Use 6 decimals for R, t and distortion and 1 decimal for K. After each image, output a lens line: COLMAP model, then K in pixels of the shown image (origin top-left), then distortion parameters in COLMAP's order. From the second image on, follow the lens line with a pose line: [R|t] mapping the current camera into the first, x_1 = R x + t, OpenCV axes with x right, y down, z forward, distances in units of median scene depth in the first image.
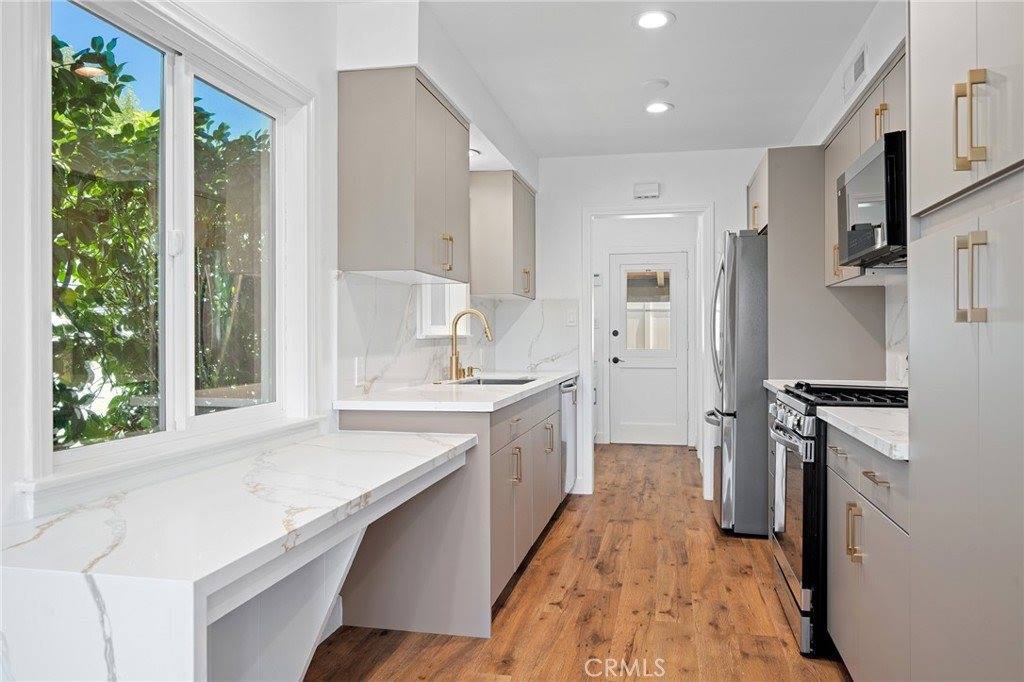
lens RADIAL K [[717.7, 0, 511.7], [0, 717.7, 336.7], [0, 0, 1]] dist [0.012965, 0.001128]
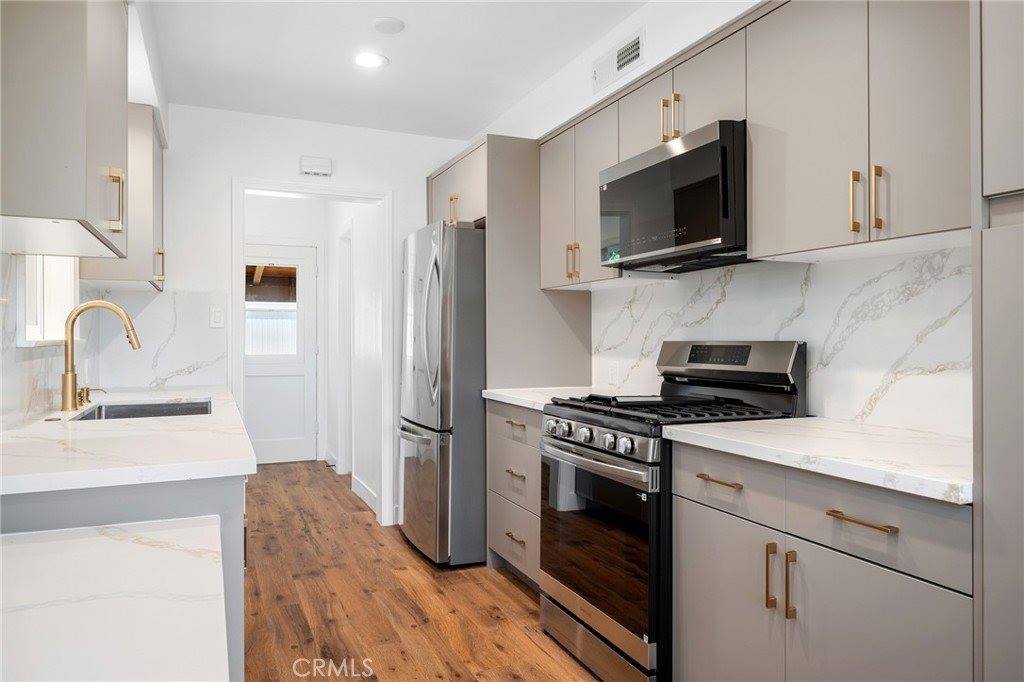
lens RADIAL K [[685.7, 0, 510.0], [0, 685.7, 340.8], [0, 0, 1]] dist [0.001363, -0.000244]
pose [[0.809904, -0.001510, 0.586560, -0.128582], [0.000428, 0.999998, 0.001983, -0.003286], [-0.586562, -0.001355, 0.809903, 0.295687]]
